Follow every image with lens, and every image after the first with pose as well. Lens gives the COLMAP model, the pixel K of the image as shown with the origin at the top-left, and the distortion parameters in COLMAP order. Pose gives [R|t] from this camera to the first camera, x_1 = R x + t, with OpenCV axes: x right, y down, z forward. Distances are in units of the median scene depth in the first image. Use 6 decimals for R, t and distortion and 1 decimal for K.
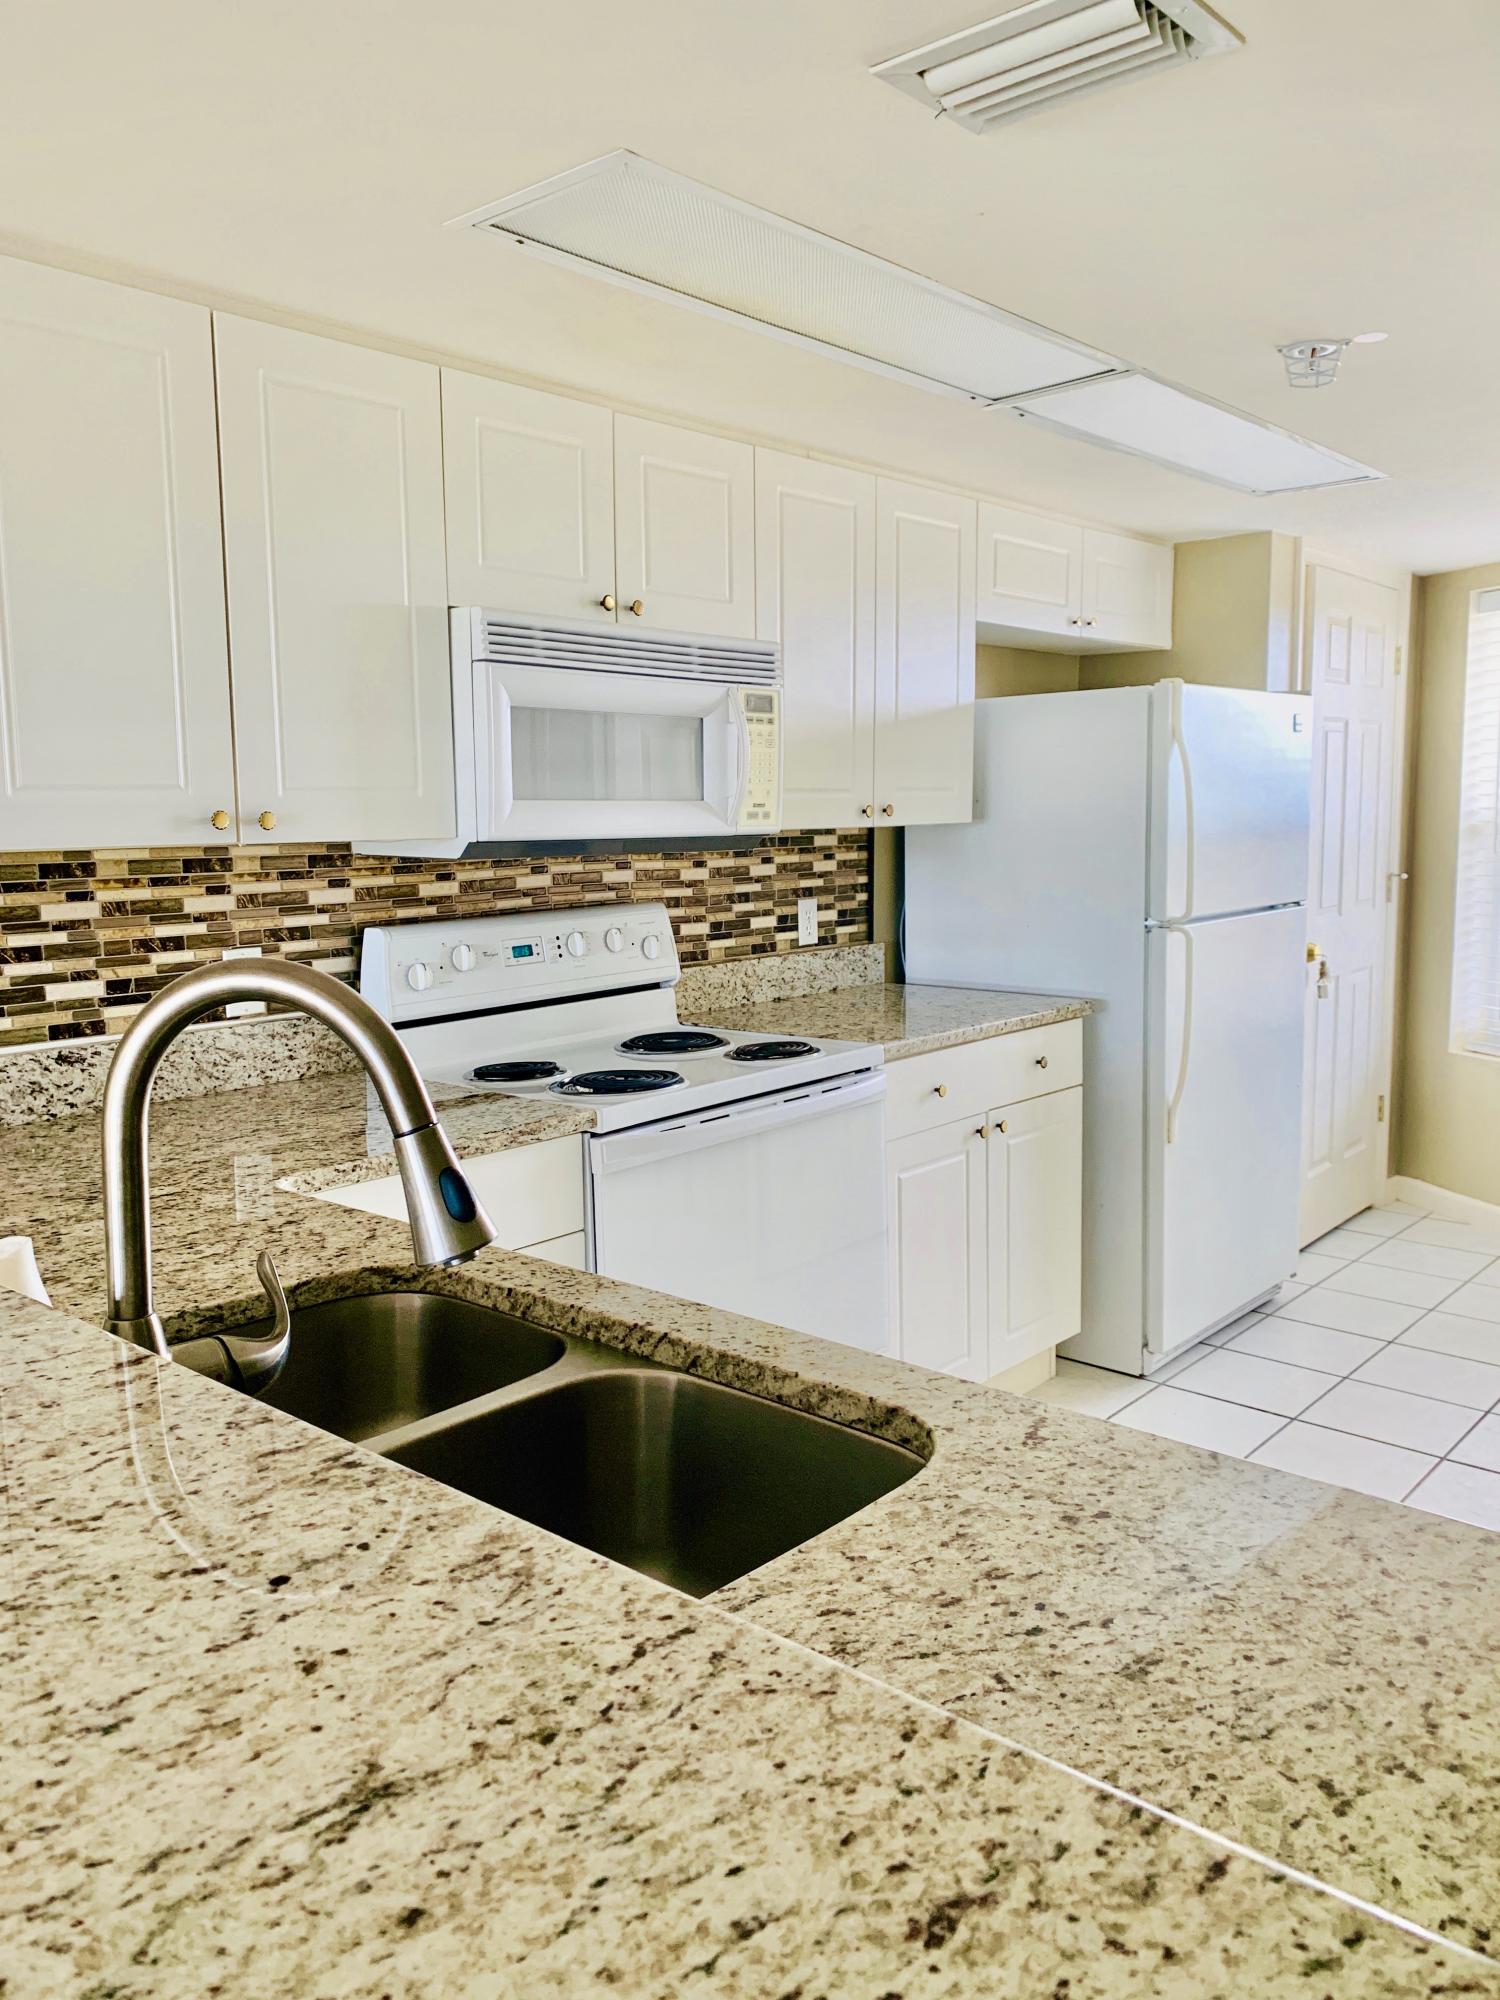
lens RADIAL K [[1584.9, 0, 764.9], [0, 1584.9, 999.9], [0, 0, 1]] dist [0.038436, -0.051855]
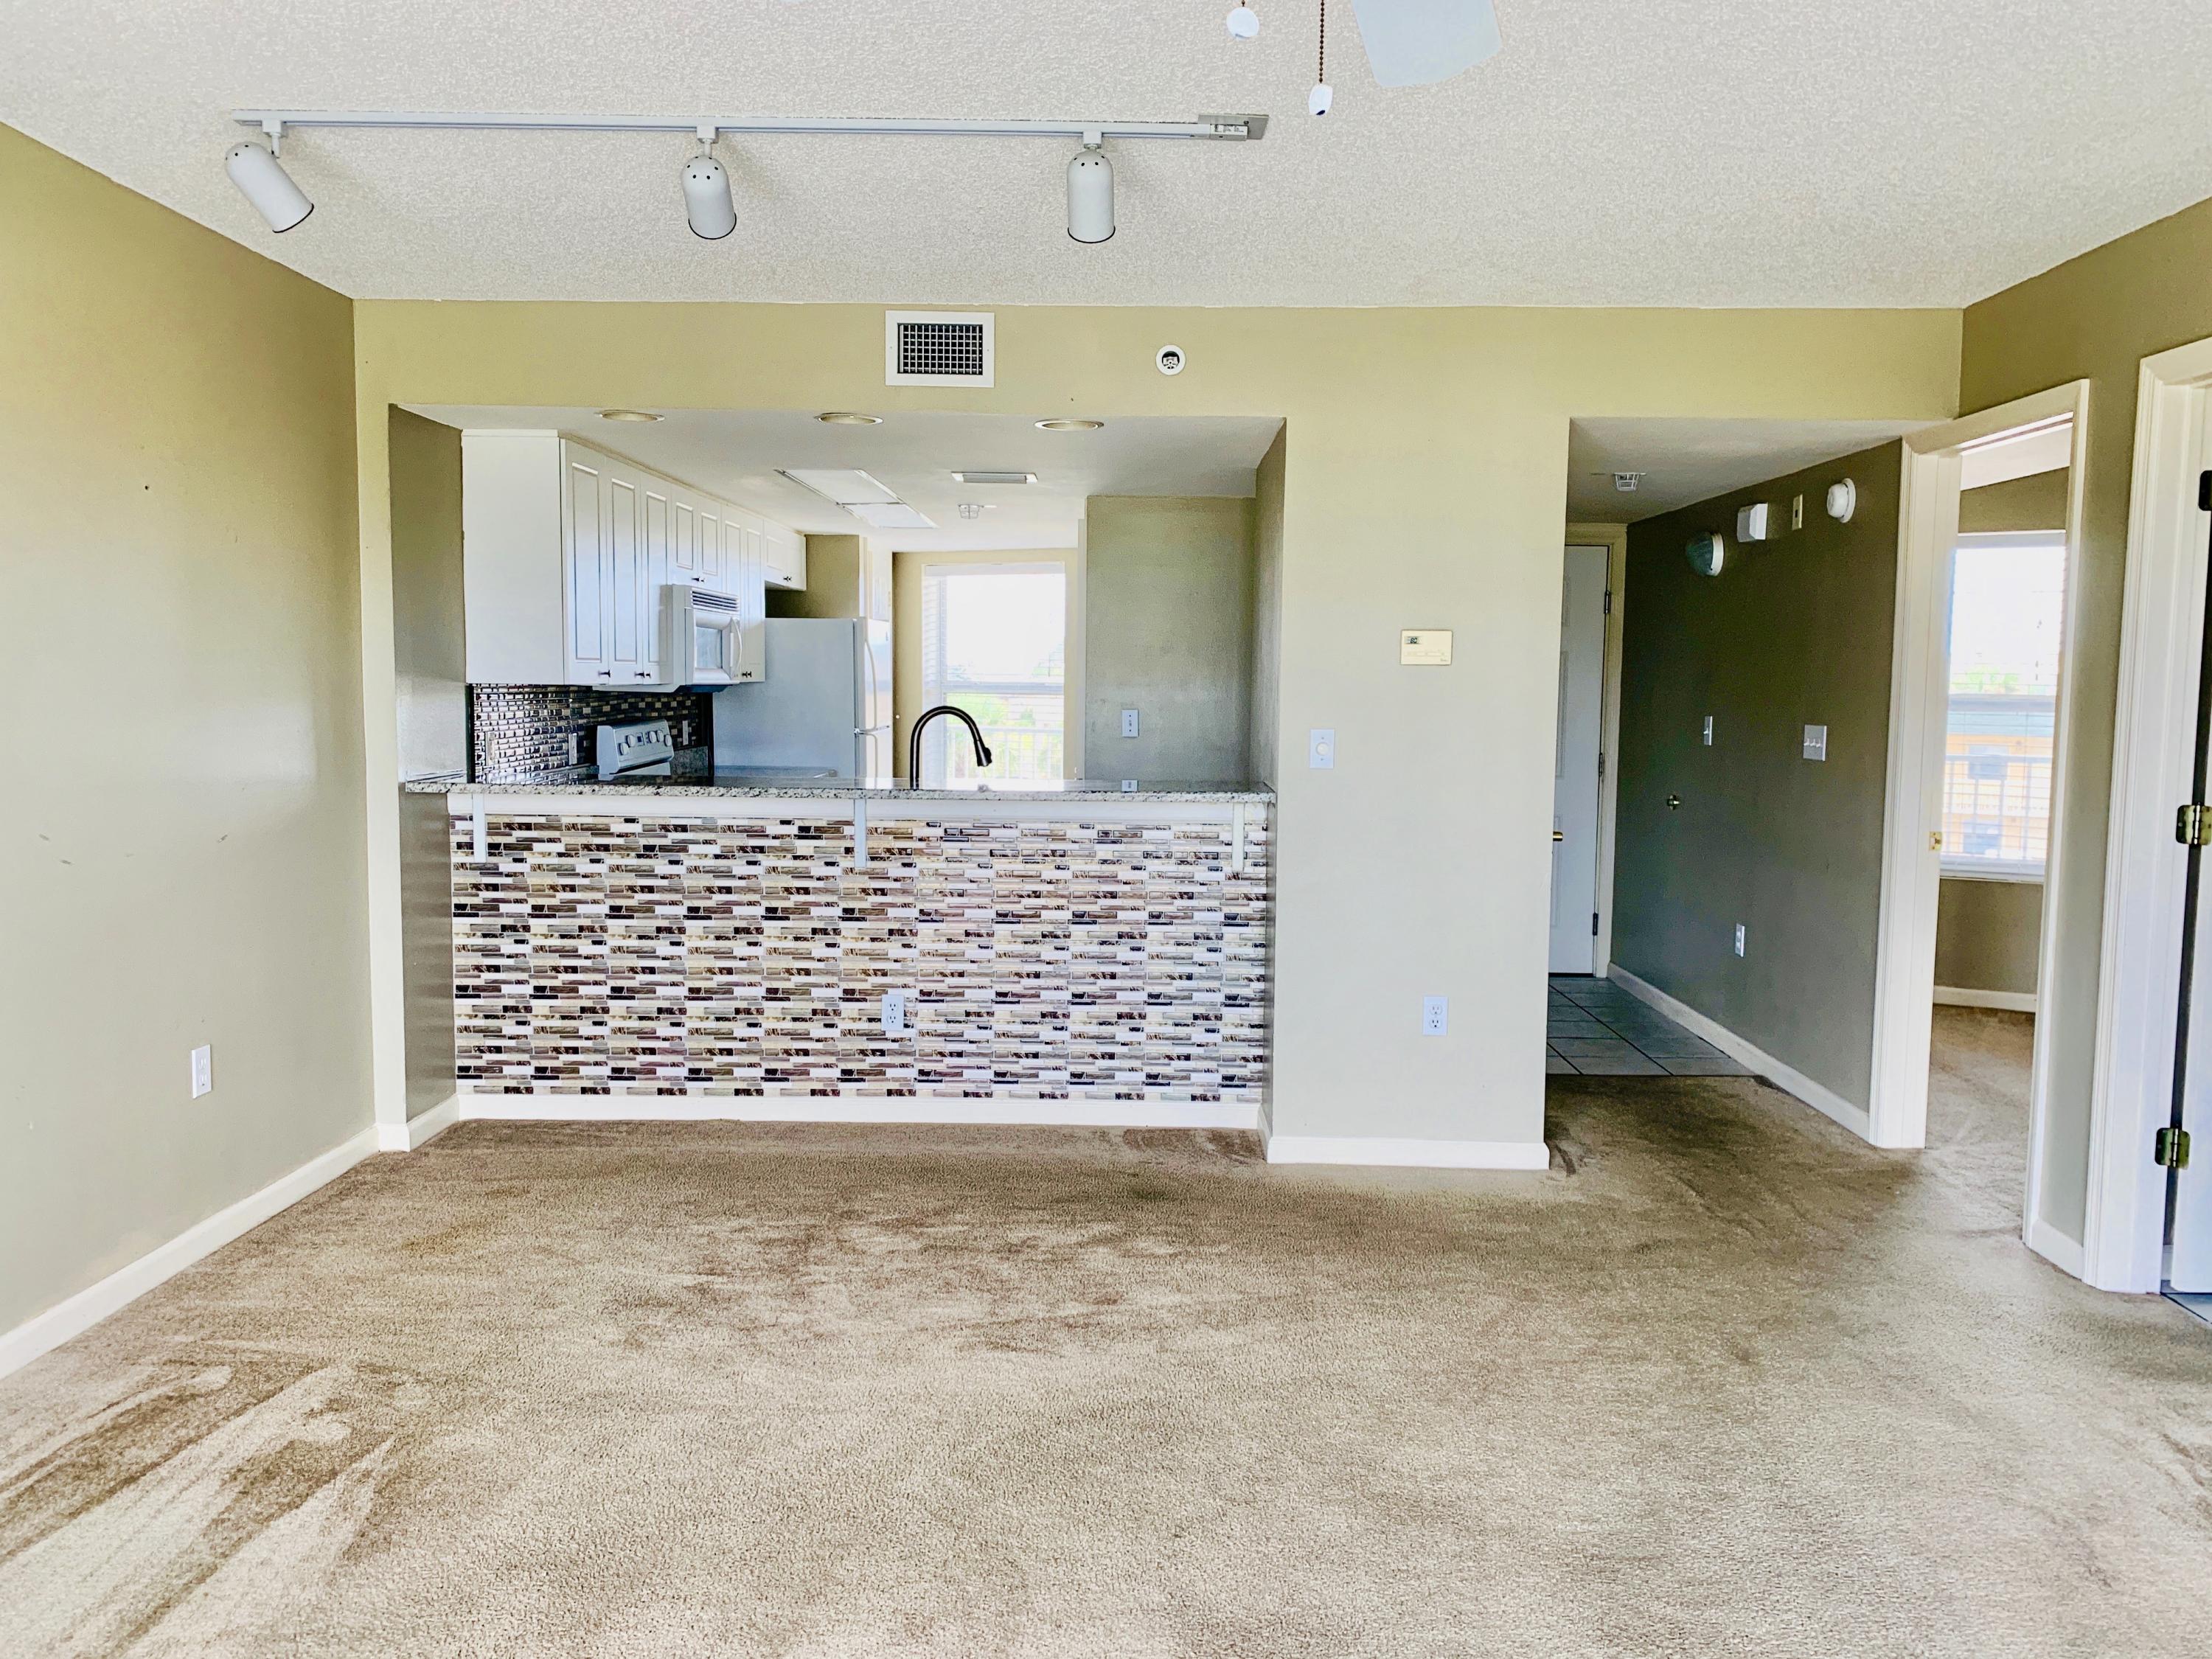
lens RADIAL K [[1752.8, 0, 1111.9], [0, 1752.8, 832.4], [0, 0, 1]] dist [0.038436, -0.051855]
pose [[0.769764, -0.039266, 0.637120, -0.926956], [0.059691, 0.998161, -0.010601, 0.122885], [-0.635532, 0.046191, 0.770692, -0.934754]]
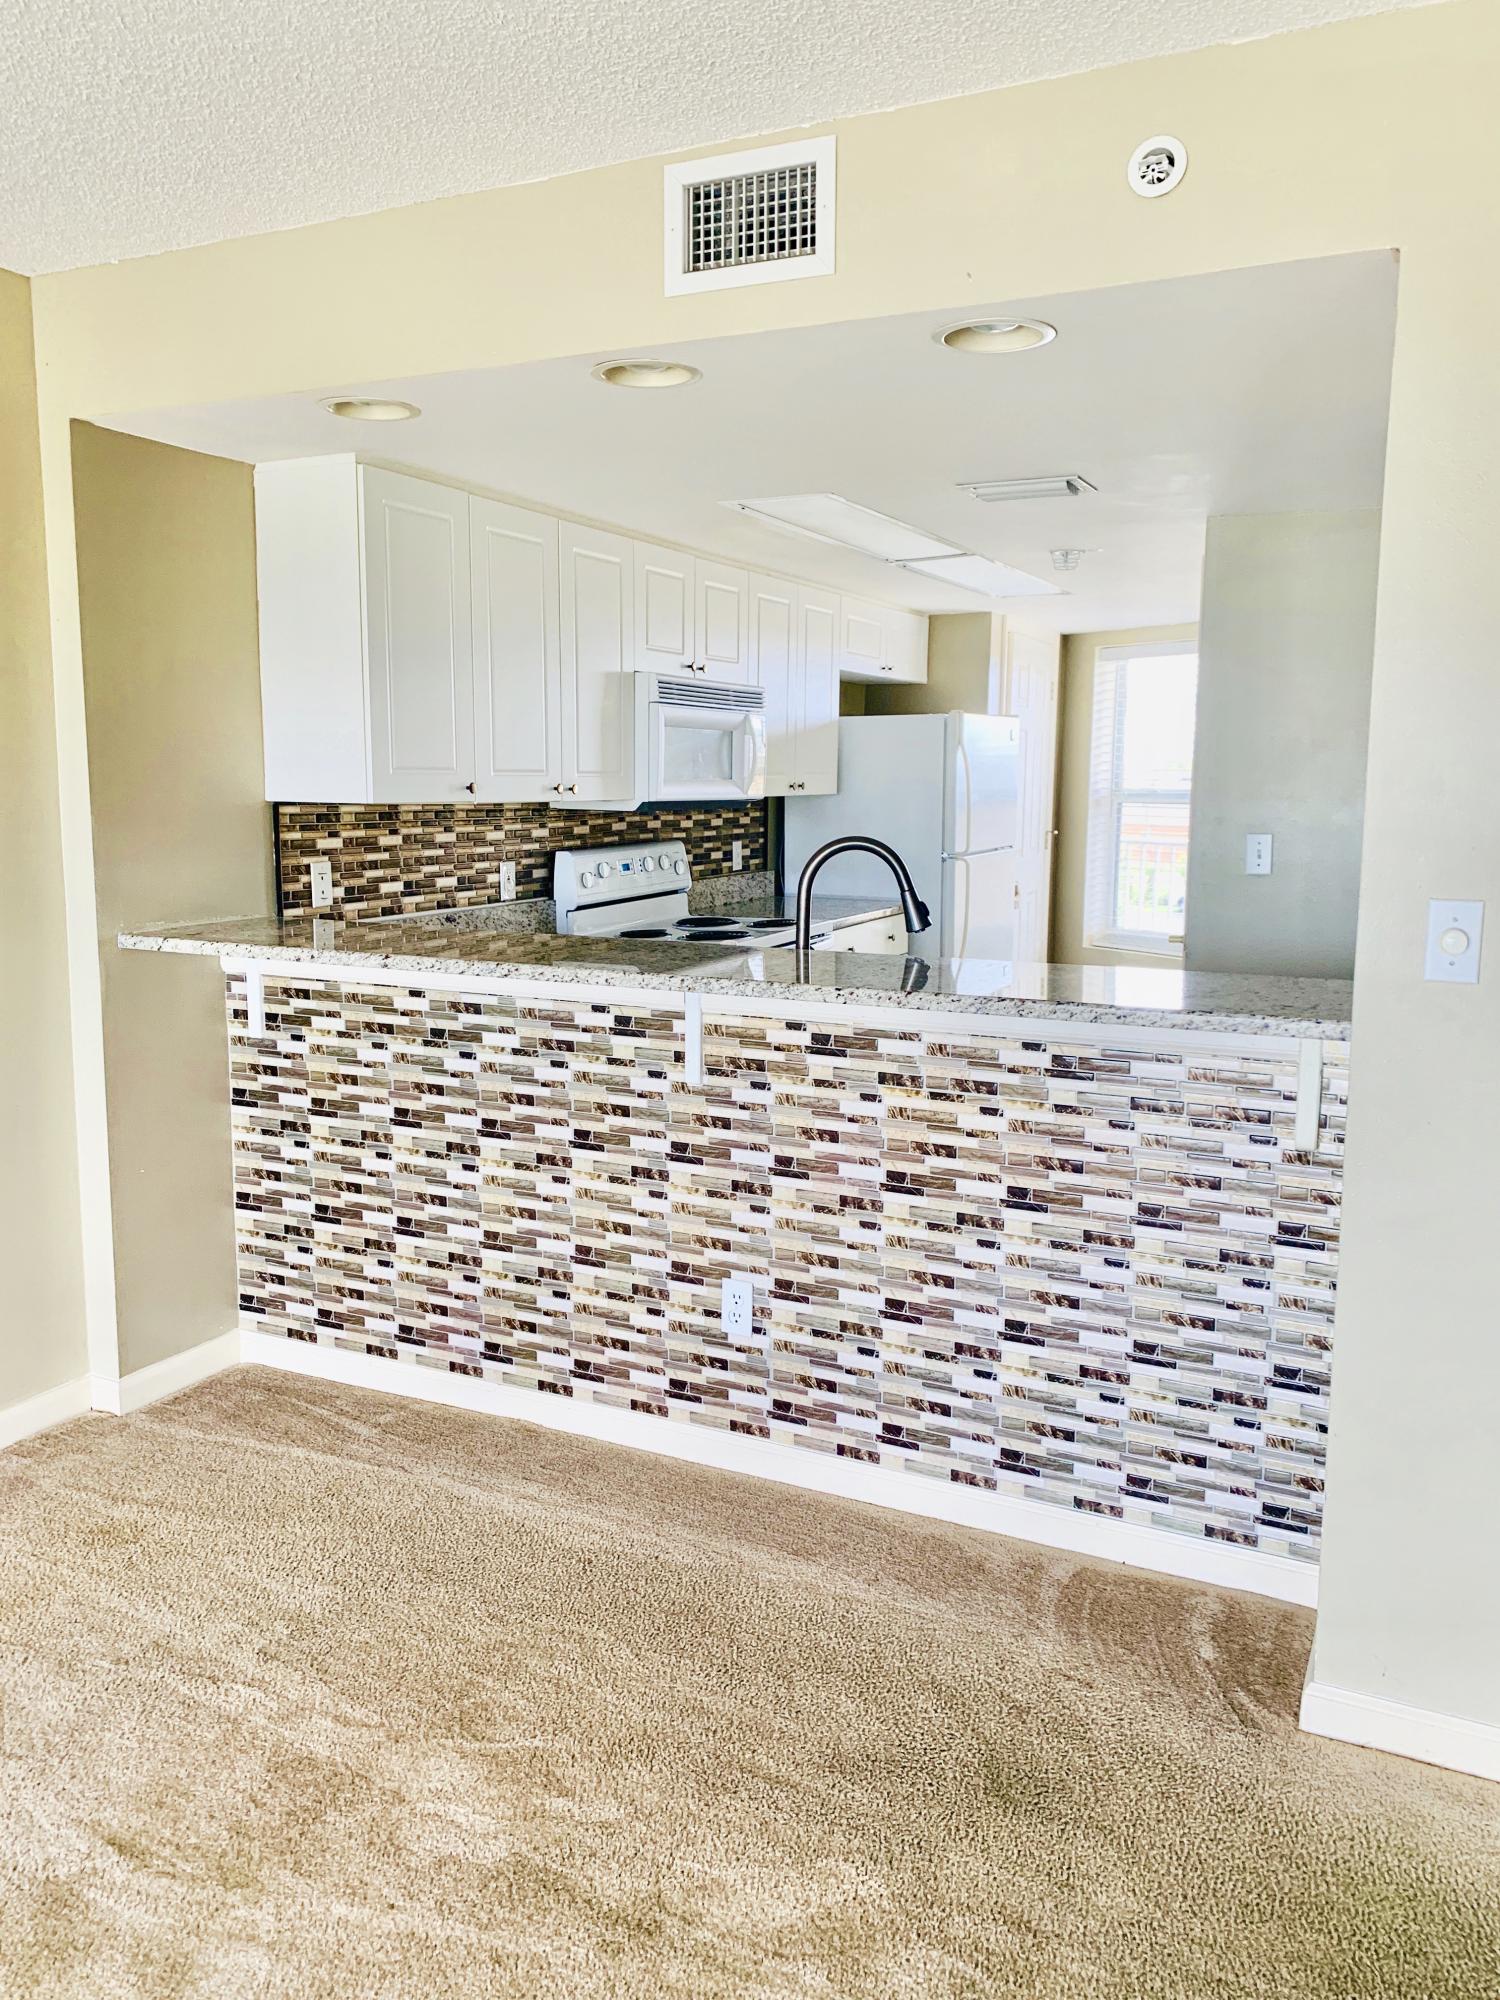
lens RADIAL K [[1584.9, 0, 694.7], [0, 1584.9, 986.5], [0, 0, 1]] dist [0.038436, -0.051855]
pose [[0.973480, -0.016823, 0.228151, -0.380059], [0.014724, 0.999832, 0.010900, 0.063901], [-0.228296, -0.007251, 0.973565, -0.535573]]
